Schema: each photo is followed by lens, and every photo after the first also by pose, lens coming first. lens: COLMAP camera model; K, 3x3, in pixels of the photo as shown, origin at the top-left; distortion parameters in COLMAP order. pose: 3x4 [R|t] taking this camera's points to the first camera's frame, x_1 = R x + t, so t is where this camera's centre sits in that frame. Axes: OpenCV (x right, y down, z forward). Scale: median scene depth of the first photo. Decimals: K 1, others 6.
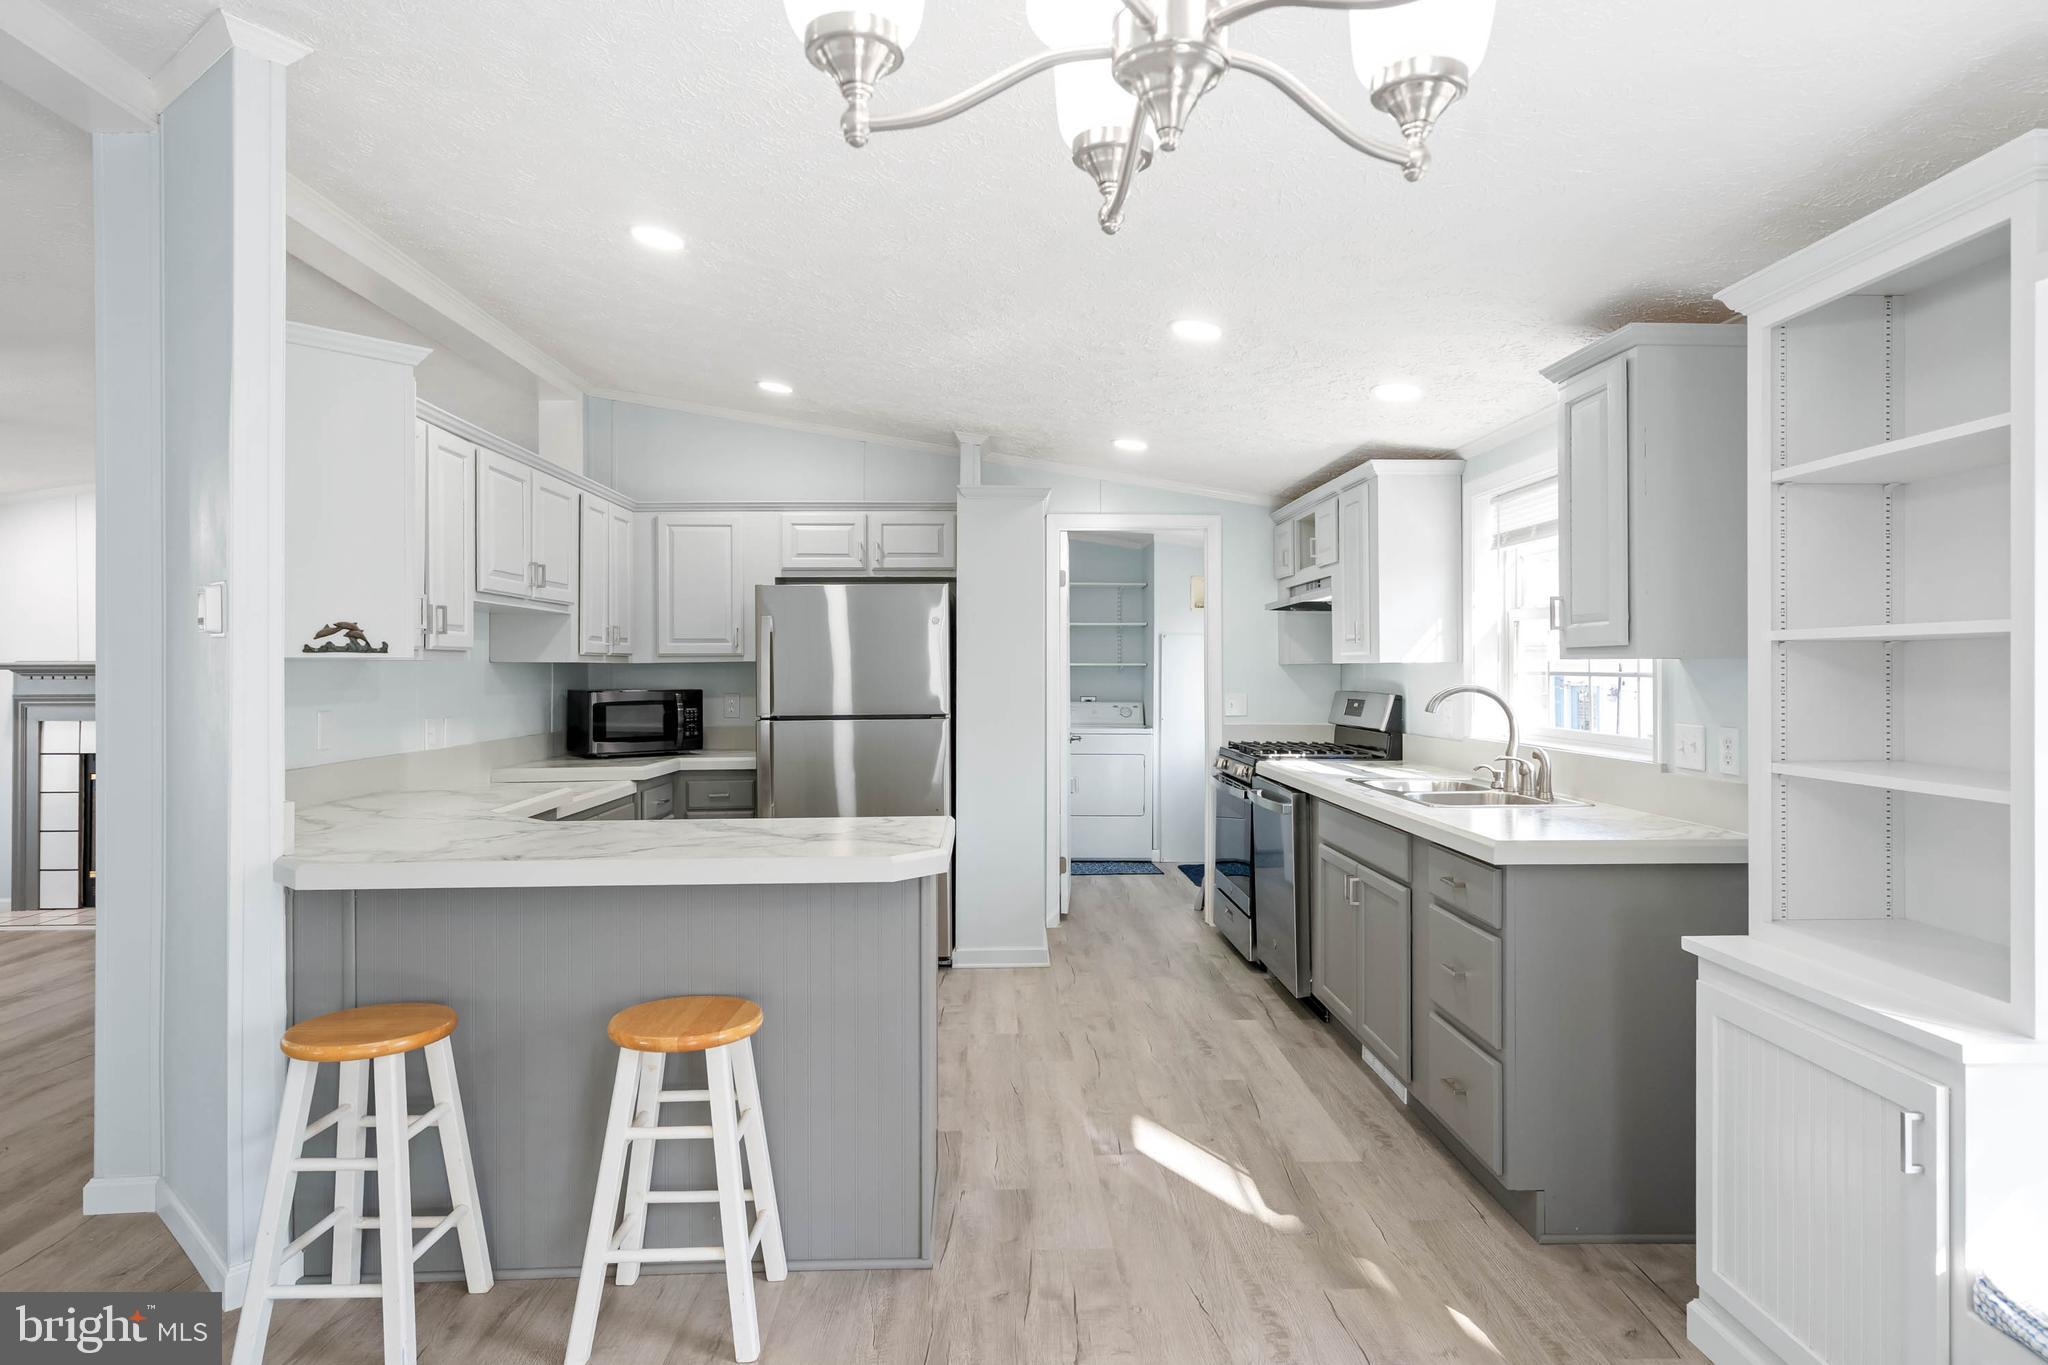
lens RADIAL K [[1152.3, 0, 1024.0], [0, 1152.3, 682.5], [0, 0, 1]] dist [0.004083, 0.000390]
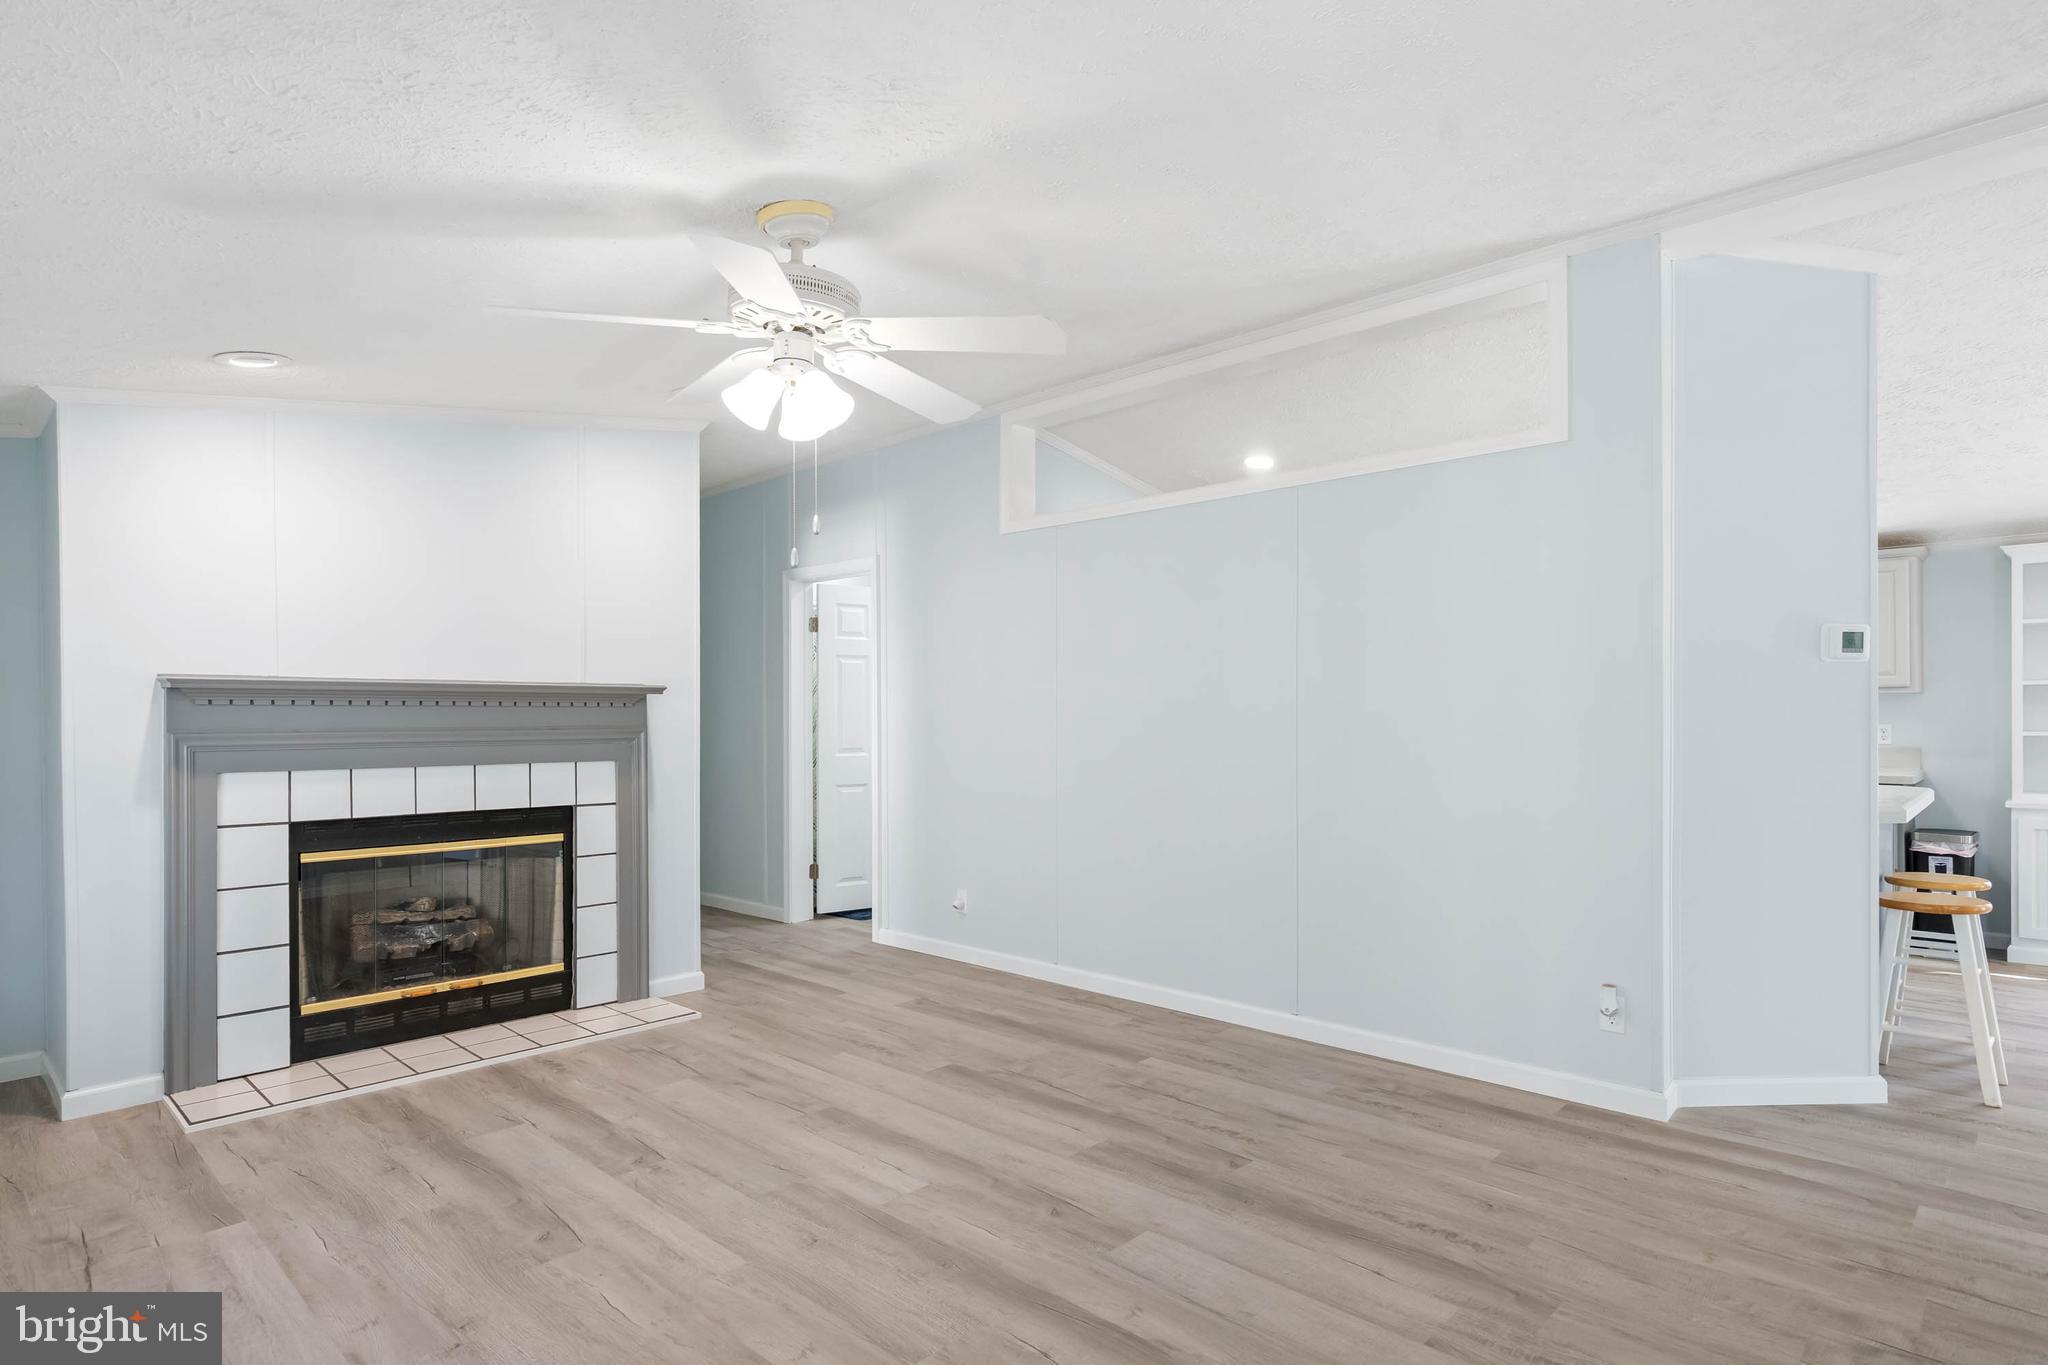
lens RADIAL K [[1077.3, 0, 1018.3], [0, 1077.3, 720.7], [0, 0, 1]] dist [0.000250, 0.000704]
pose [[0.717529, -0.003914, 0.696518, -1.244825], [0.008936, 0.999954, -0.003586, 0.015004], [-0.696472, 0.008797, 0.717531, 0.389600]]
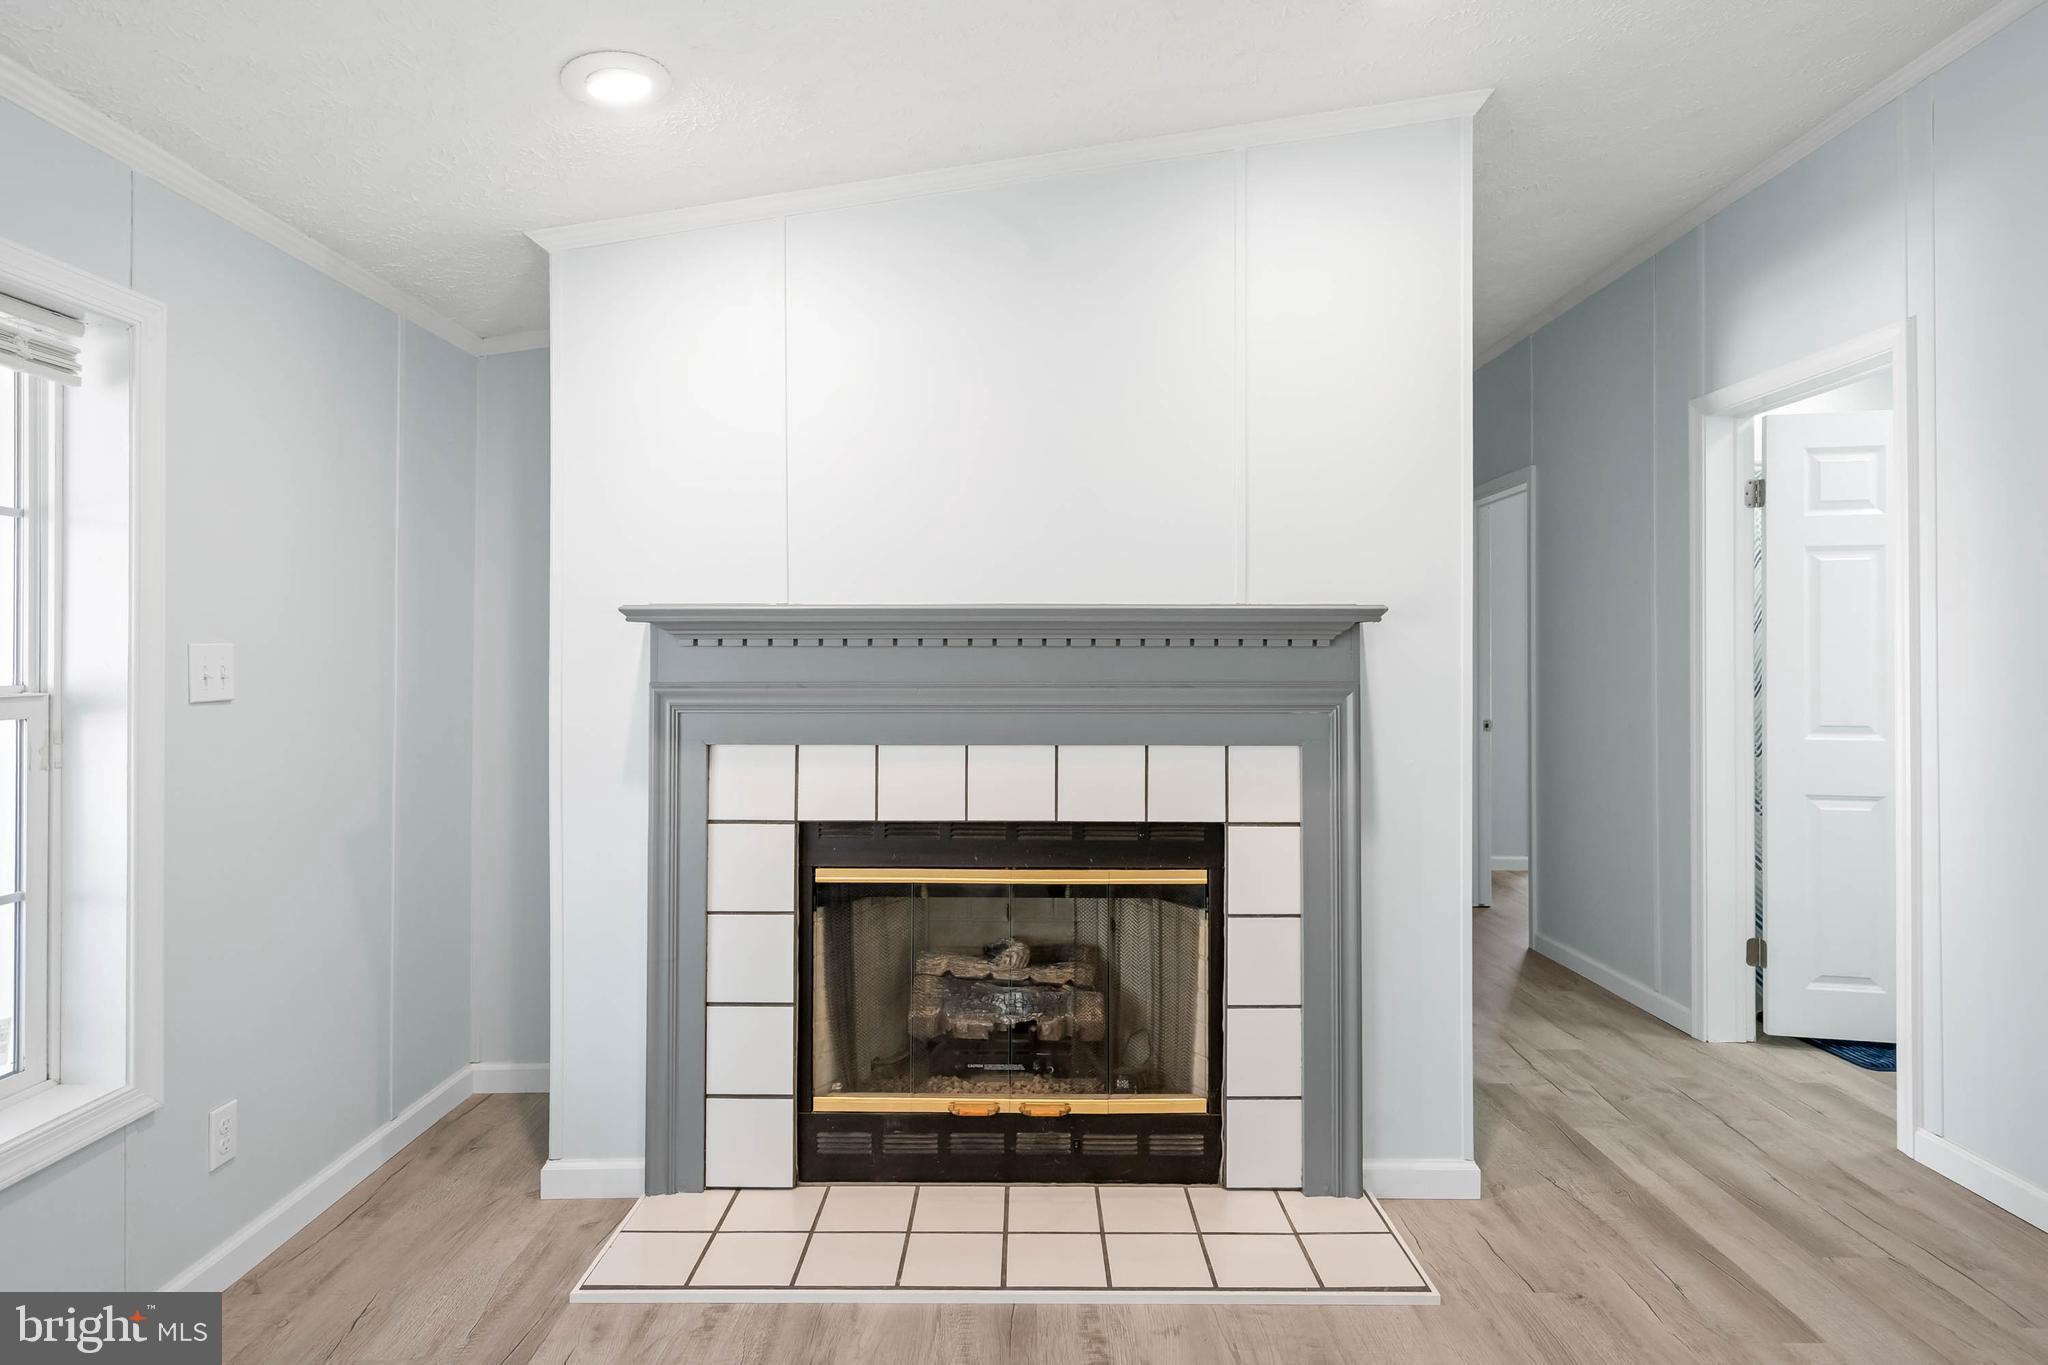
lens RADIAL K [[1092.4, 0, 1019.1], [0, 1092.4, 653.8], [0, 0, 1]] dist [0.001078, 0.001111]
pose [[0.999404, 0.000757, -0.034515, -0.953031], [-0.001320, 0.999867, -0.016274, 0.008421], [0.034498, 0.016310, 0.999272, 0.791797]]
